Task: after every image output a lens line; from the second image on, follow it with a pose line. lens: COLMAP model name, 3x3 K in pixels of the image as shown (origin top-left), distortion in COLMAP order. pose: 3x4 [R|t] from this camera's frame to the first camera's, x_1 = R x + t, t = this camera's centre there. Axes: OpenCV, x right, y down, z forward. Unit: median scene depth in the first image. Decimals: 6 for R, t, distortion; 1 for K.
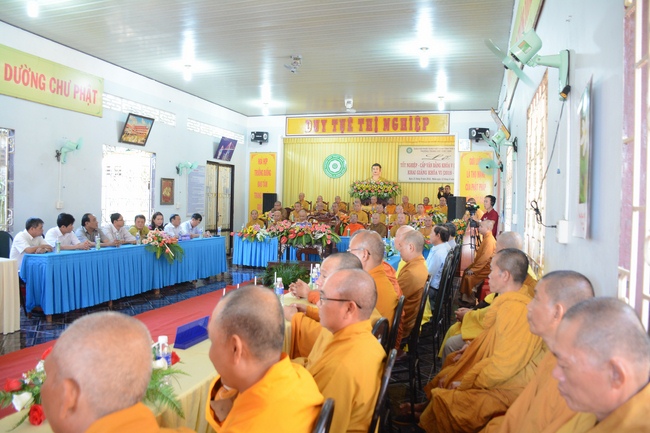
lens RADIAL K [[504.6, 0, 322.0], [0, 504.6, 218.6], [0, 0, 1]] dist [-0.156849, 0.103149]
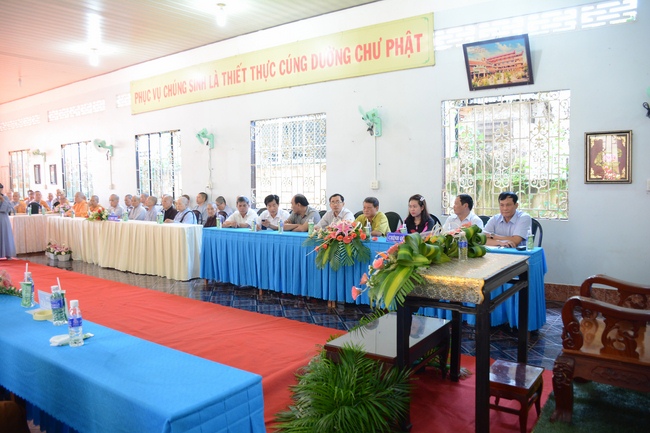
lens RADIAL K [[504.6, 0, 318.4], [0, 504.6, 219.3], [0, 0, 1]] dist [-0.156849, 0.103149]
pose [[-0.343374, 0.061353, -0.937193, 0.216677], [-0.018225, 0.997241, 0.071962, -0.017500], [0.939022, 0.041790, -0.341308, 0.742922]]
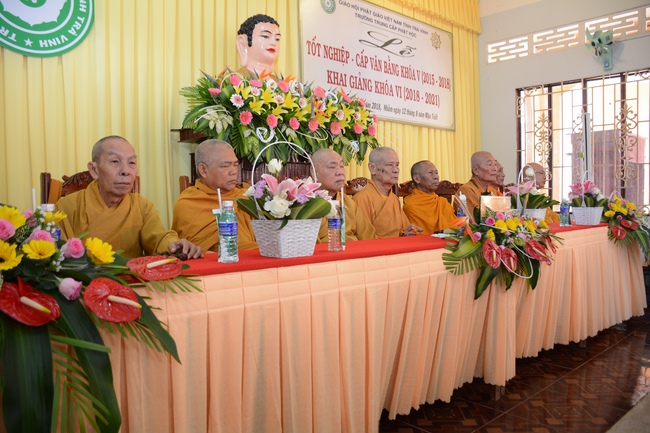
lens RADIAL K [[504.6, 0, 322.5], [0, 504.6, 214.9], [0, 0, 1]] dist [-0.156849, 0.103149]
pose [[0.508489, -0.058365, 0.859088, -0.098824], [0.043472, 0.998168, 0.042083, -0.030731], [-0.859971, 0.015948, 0.510094, 1.050863]]
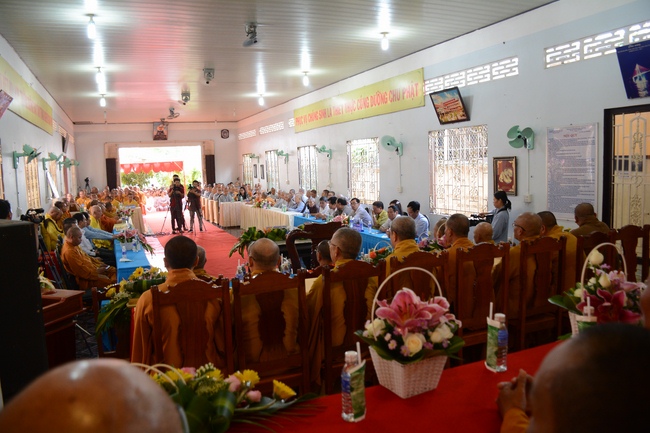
lens RADIAL K [[504.6, 0, 330.1], [0, 504.6, 217.3], [0, 0, 1]] dist [-0.156849, 0.103149]
pose [[-0.755336, 0.061648, -0.652431, 0.268241], [-0.010874, 0.994249, 0.106536, -0.056638], [0.655247, 0.087565, -0.750322, 1.133070]]
